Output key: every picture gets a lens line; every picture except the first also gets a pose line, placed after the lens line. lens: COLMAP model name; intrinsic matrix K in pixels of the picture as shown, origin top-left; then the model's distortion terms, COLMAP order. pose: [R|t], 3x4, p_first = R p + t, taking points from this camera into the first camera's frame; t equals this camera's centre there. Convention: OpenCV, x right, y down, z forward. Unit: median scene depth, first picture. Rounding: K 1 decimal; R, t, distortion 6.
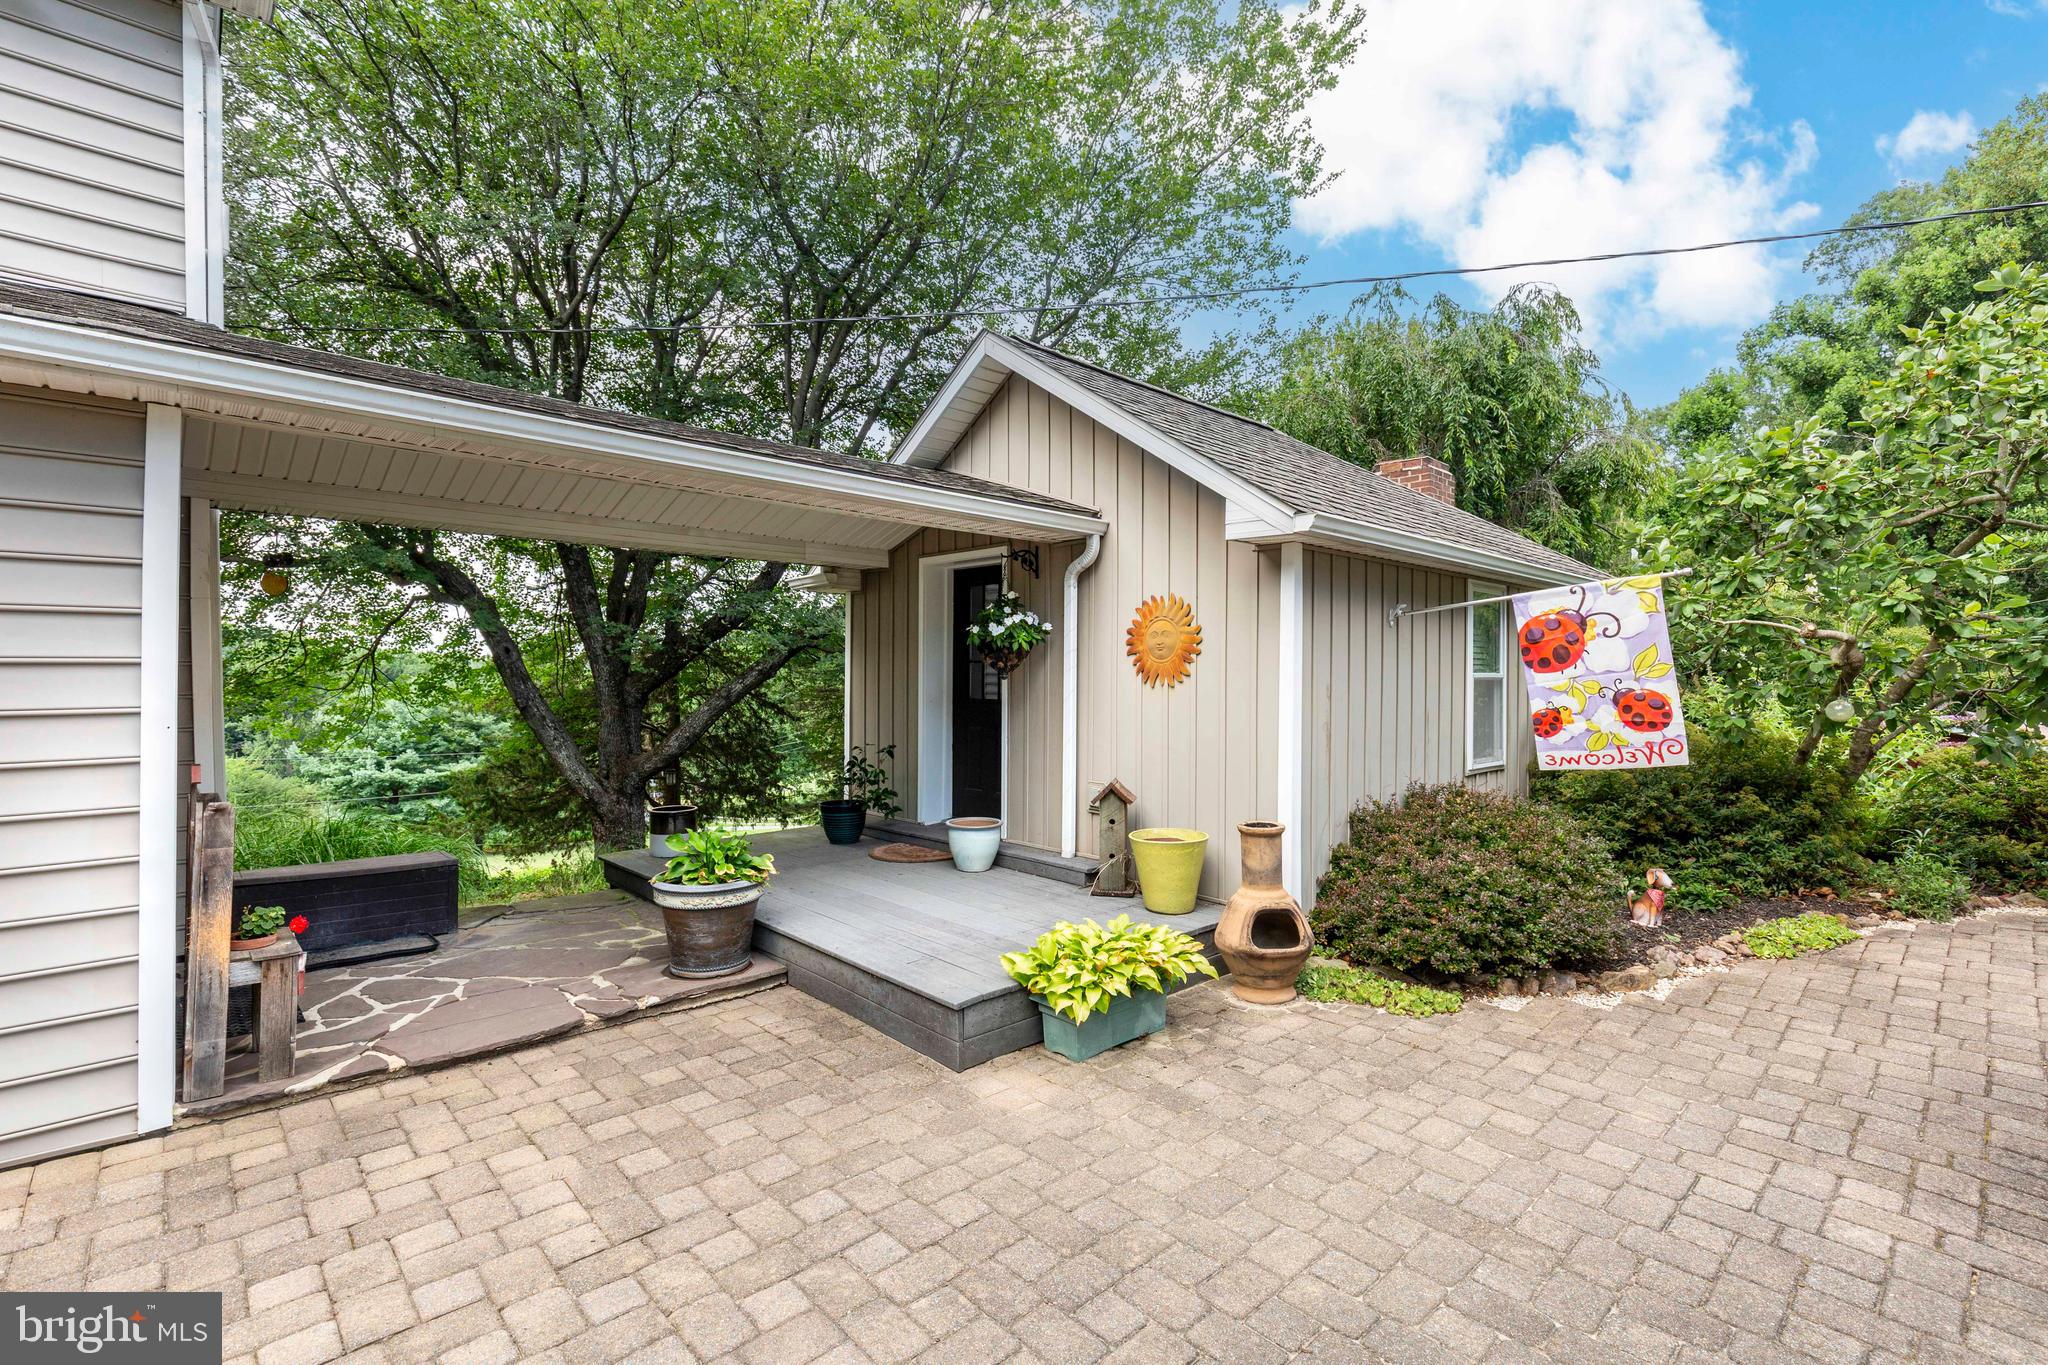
lens RADIAL K [[928.6, 0, 1009.6], [0, 928.6, 670.9], [0, 0, 1]] dist [0.004776, 0.000379]
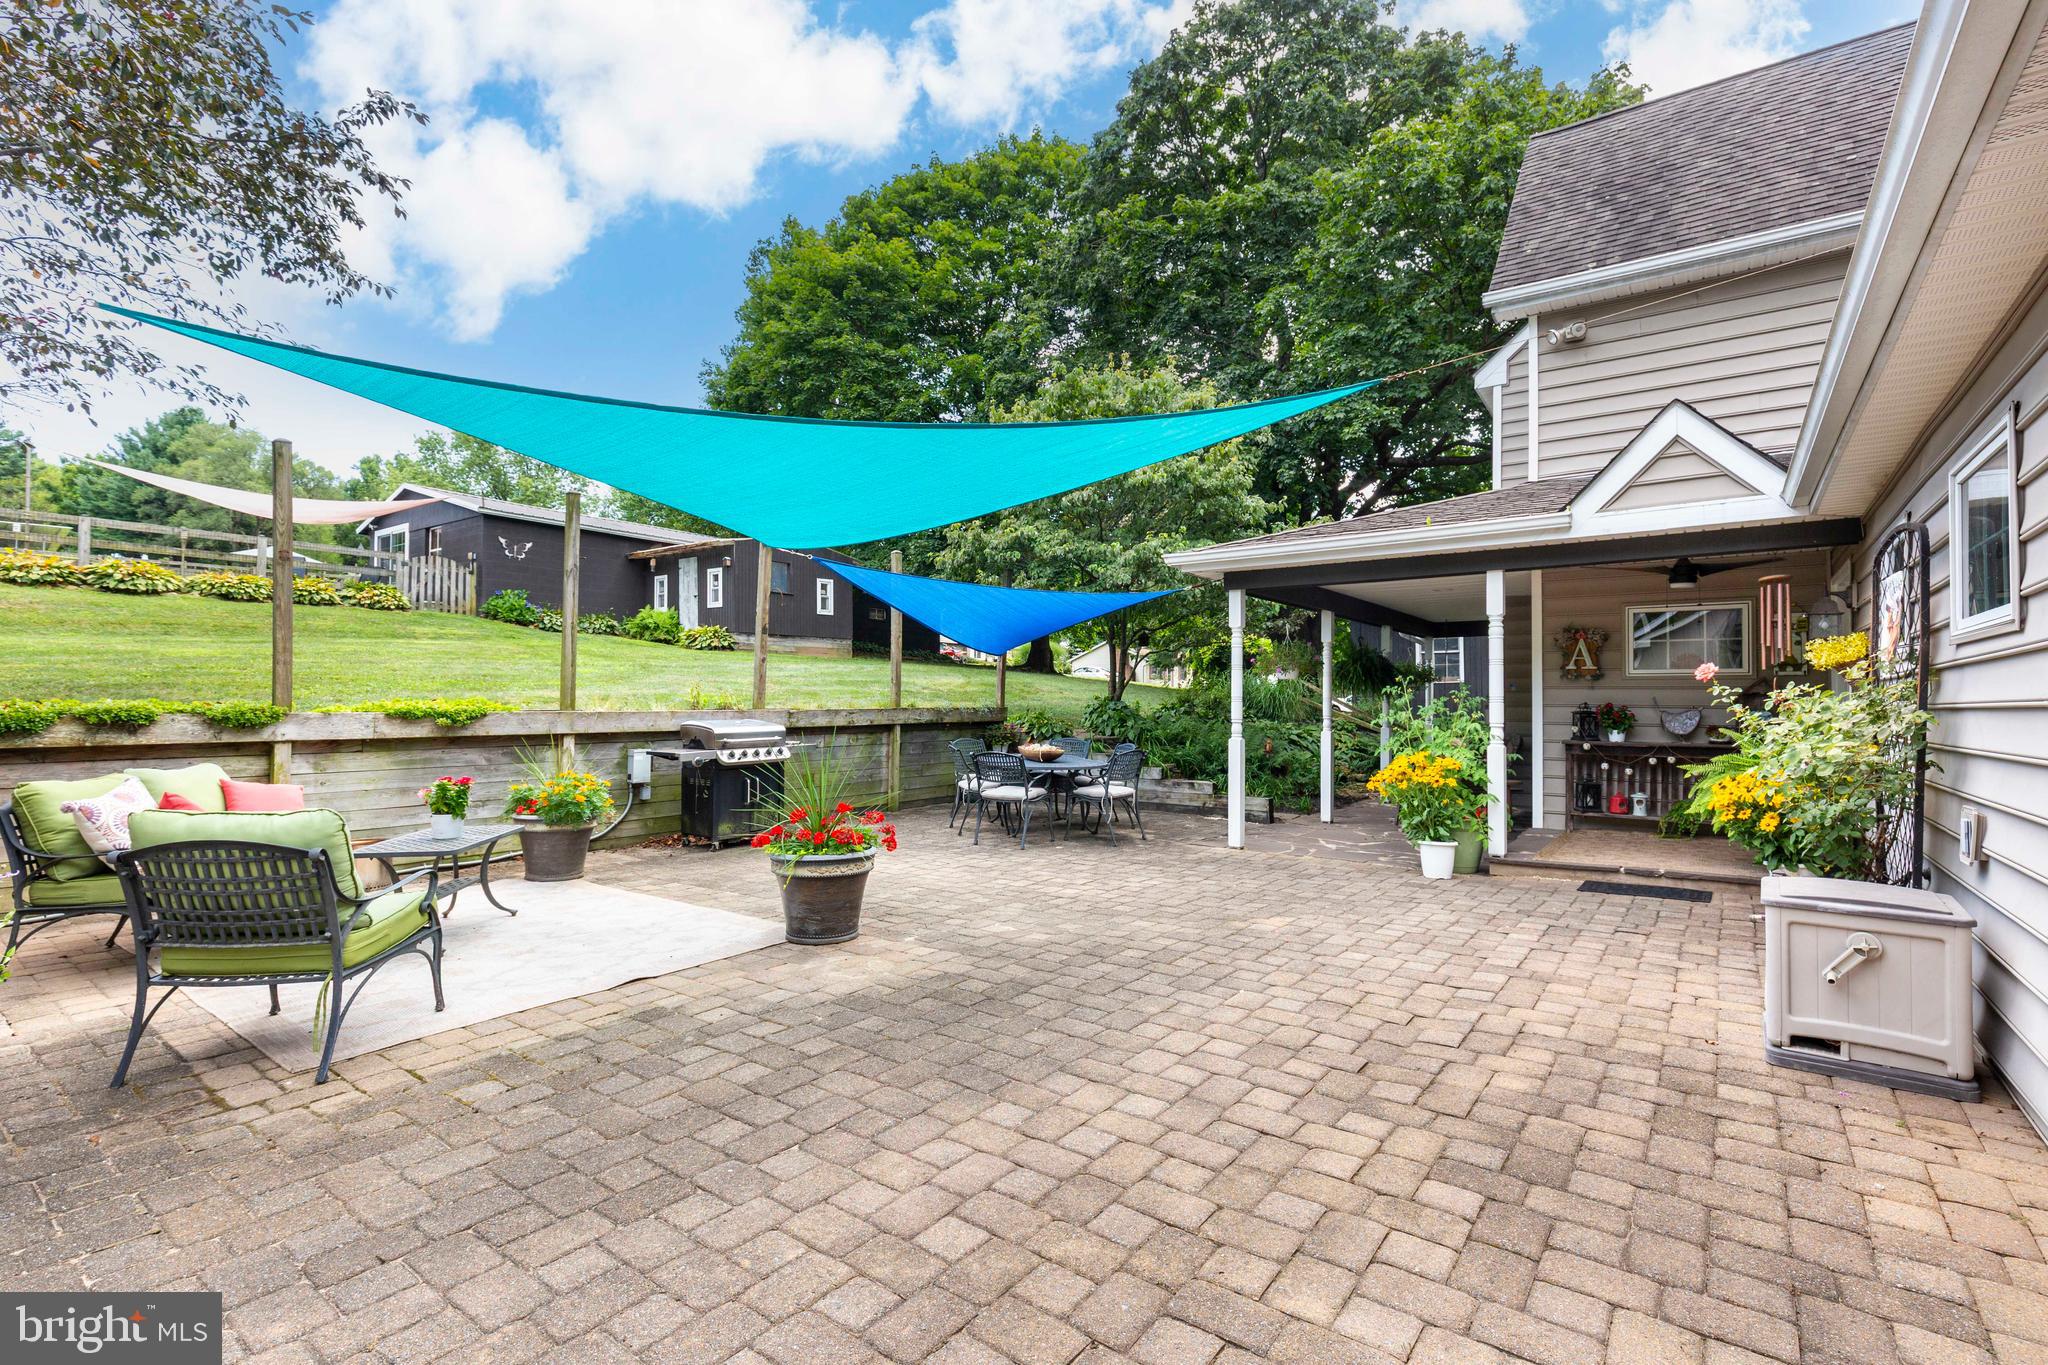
lens RADIAL K [[928.6, 0, 1008.7], [0, 928.6, 690.1], [0, 0, 1]] dist [0.004776, 0.000379]
pose [[-0.986165, -0.013509, -0.165217, -0.066032], [-0.010206, 0.999731, -0.020825, 0.066967], [0.165454, -0.018850, -0.986037, 0.885366]]
